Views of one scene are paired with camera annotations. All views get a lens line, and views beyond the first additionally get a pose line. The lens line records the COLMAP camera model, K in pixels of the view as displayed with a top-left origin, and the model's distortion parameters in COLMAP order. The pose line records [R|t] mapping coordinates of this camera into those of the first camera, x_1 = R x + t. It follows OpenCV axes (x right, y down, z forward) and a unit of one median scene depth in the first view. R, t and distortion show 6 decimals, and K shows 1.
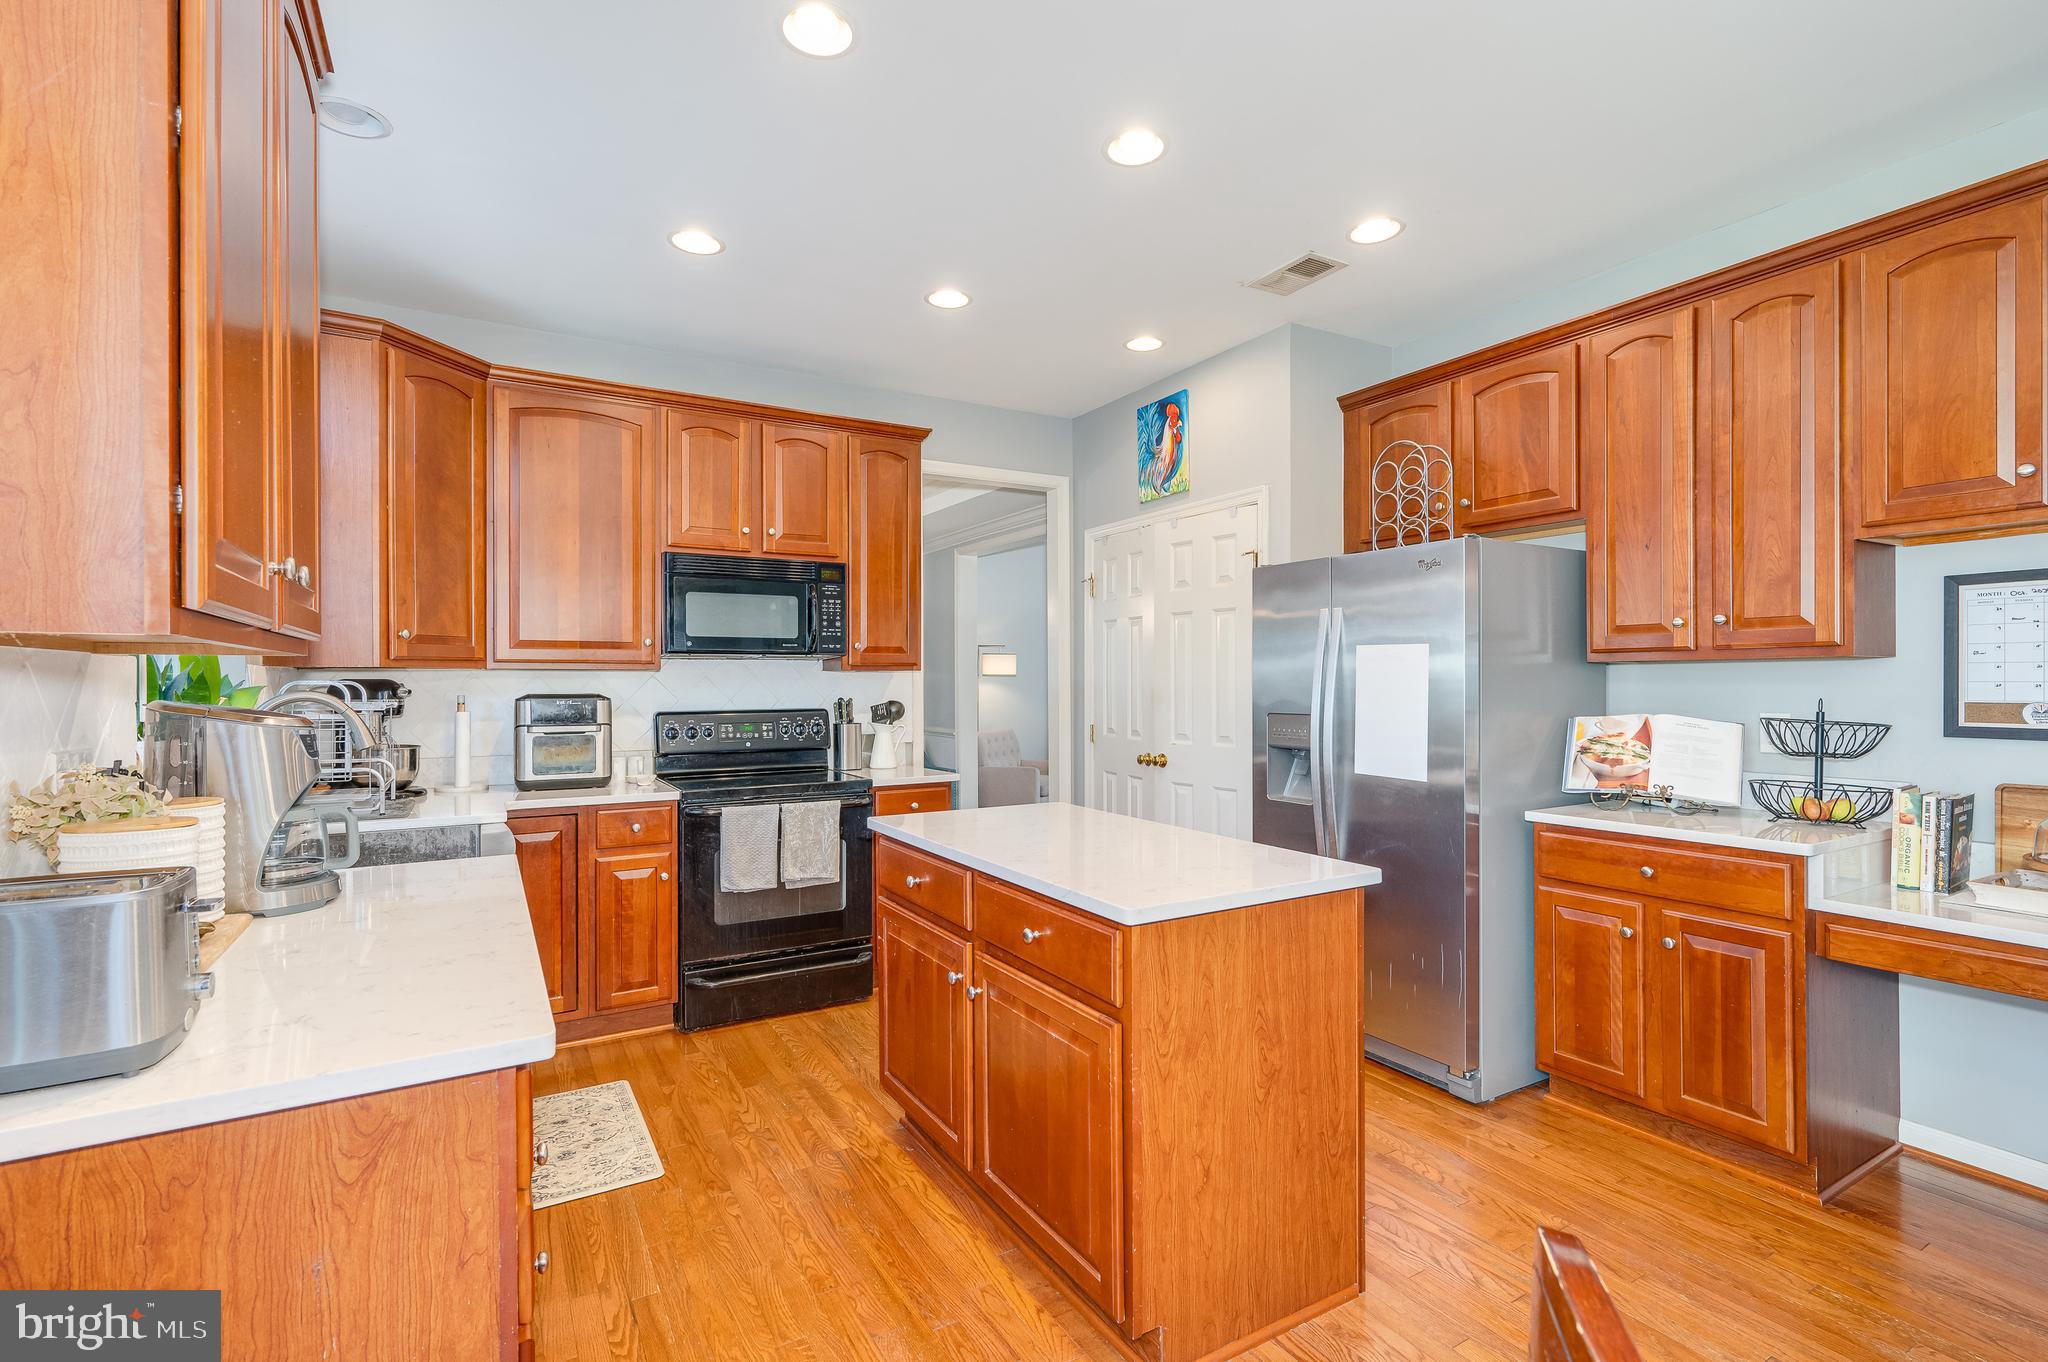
lens RADIAL K [[900.8, 0, 983.0], [0, 900.8, 686.9], [0, 0, 1]] dist [0.000022, 0.001273]
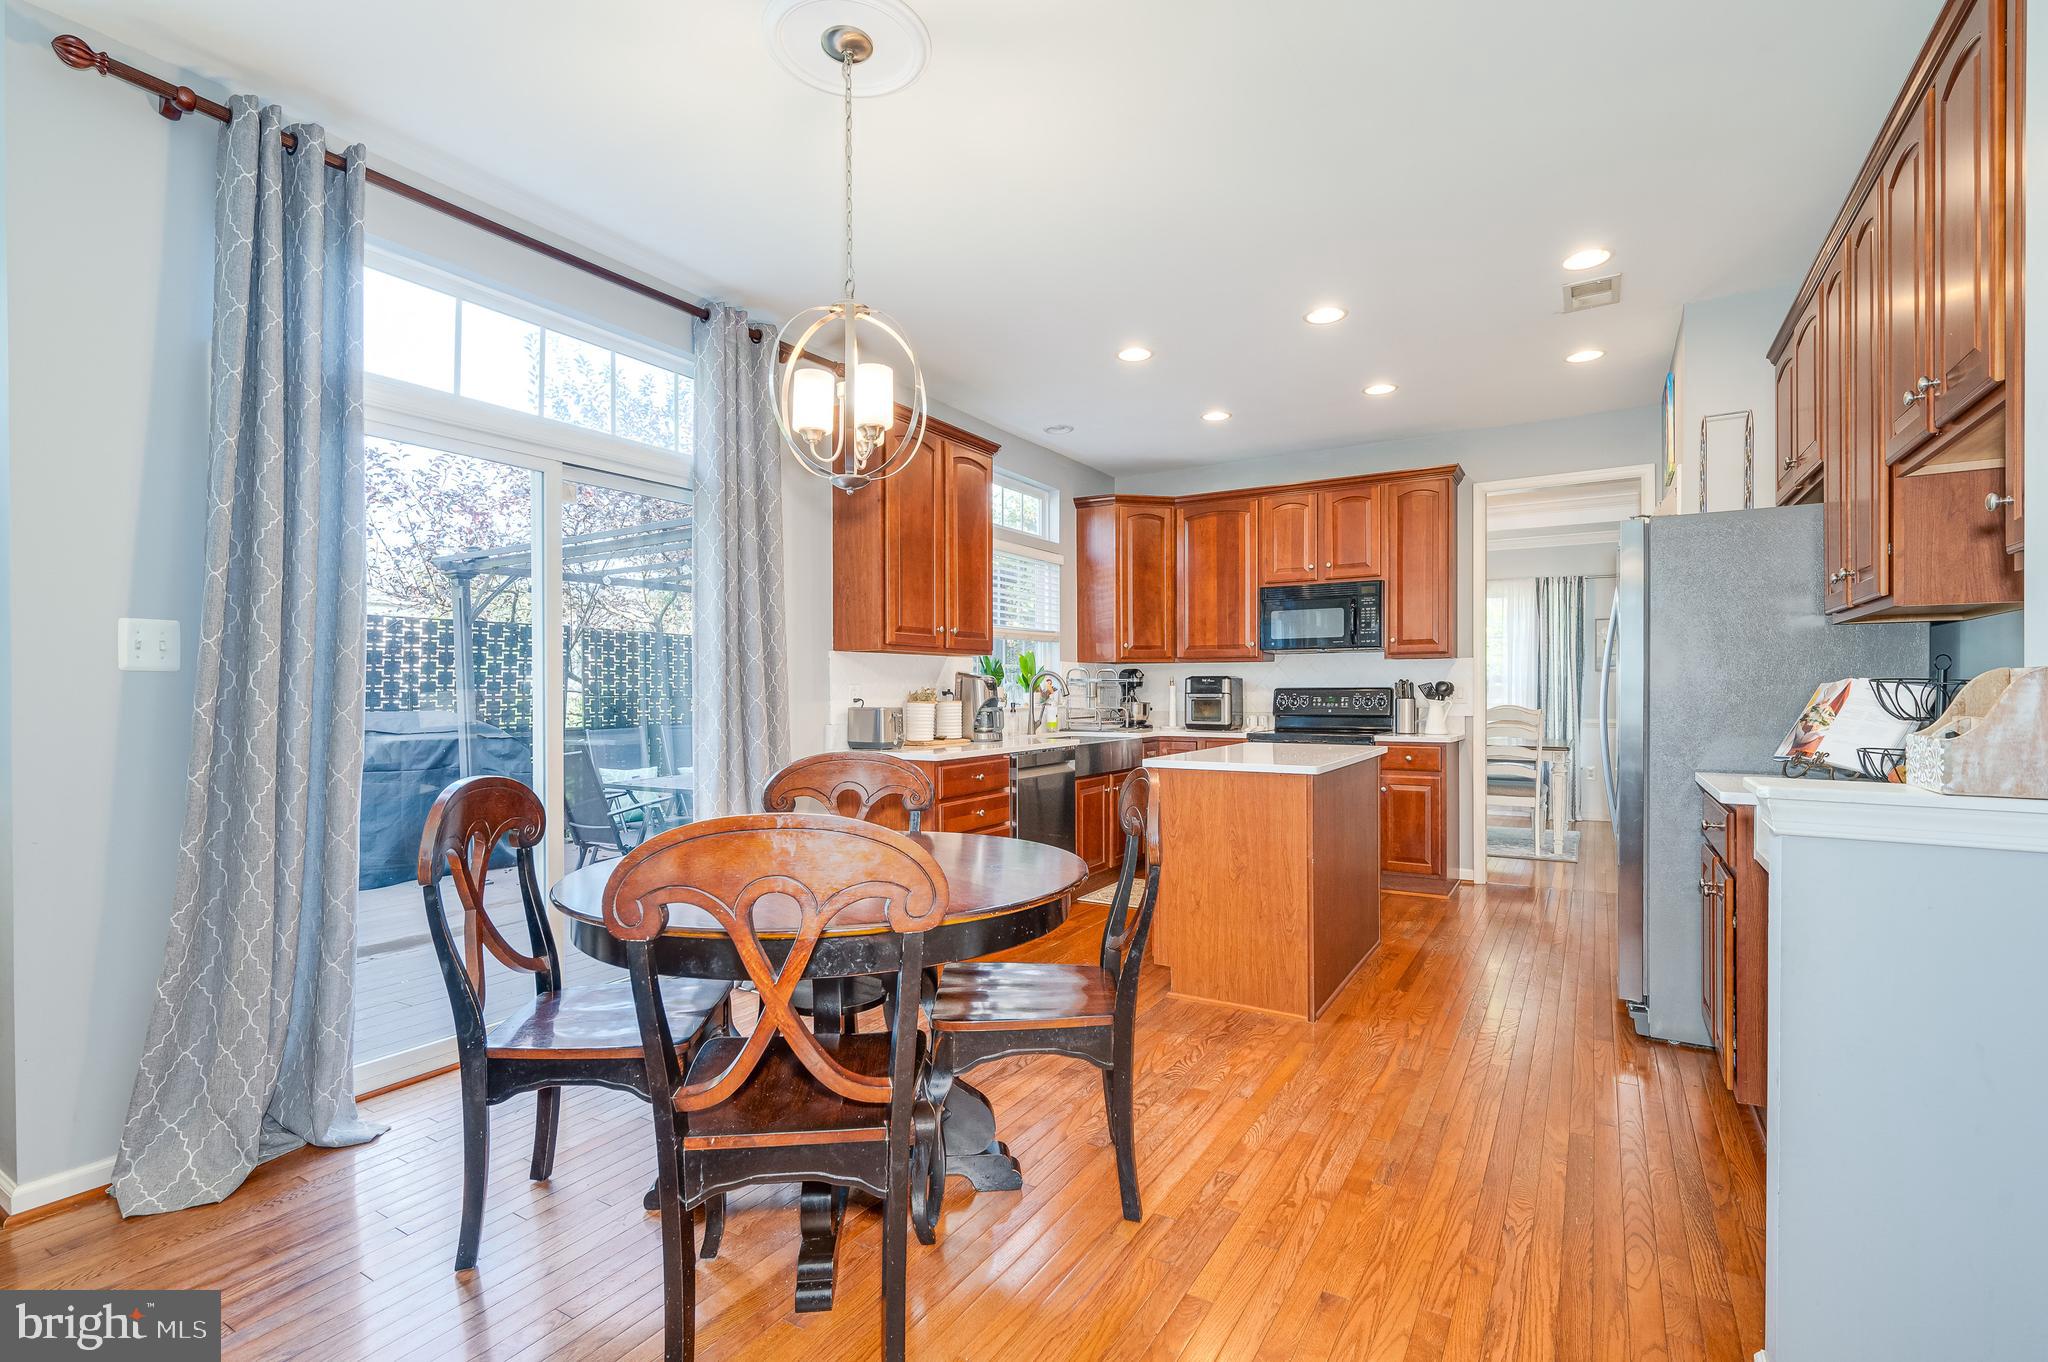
lens RADIAL K [[900.8, 0, 1056.8], [0, 900.8, 694.5], [0, 0, 1]] dist [0.000022, 0.001273]
pose [[0.496772, 0.006516, -0.867857, 0.857448], [-0.004306, 0.999978, 0.005043, 0.034630], [0.867870, 0.001231, 0.496789, -0.118170]]
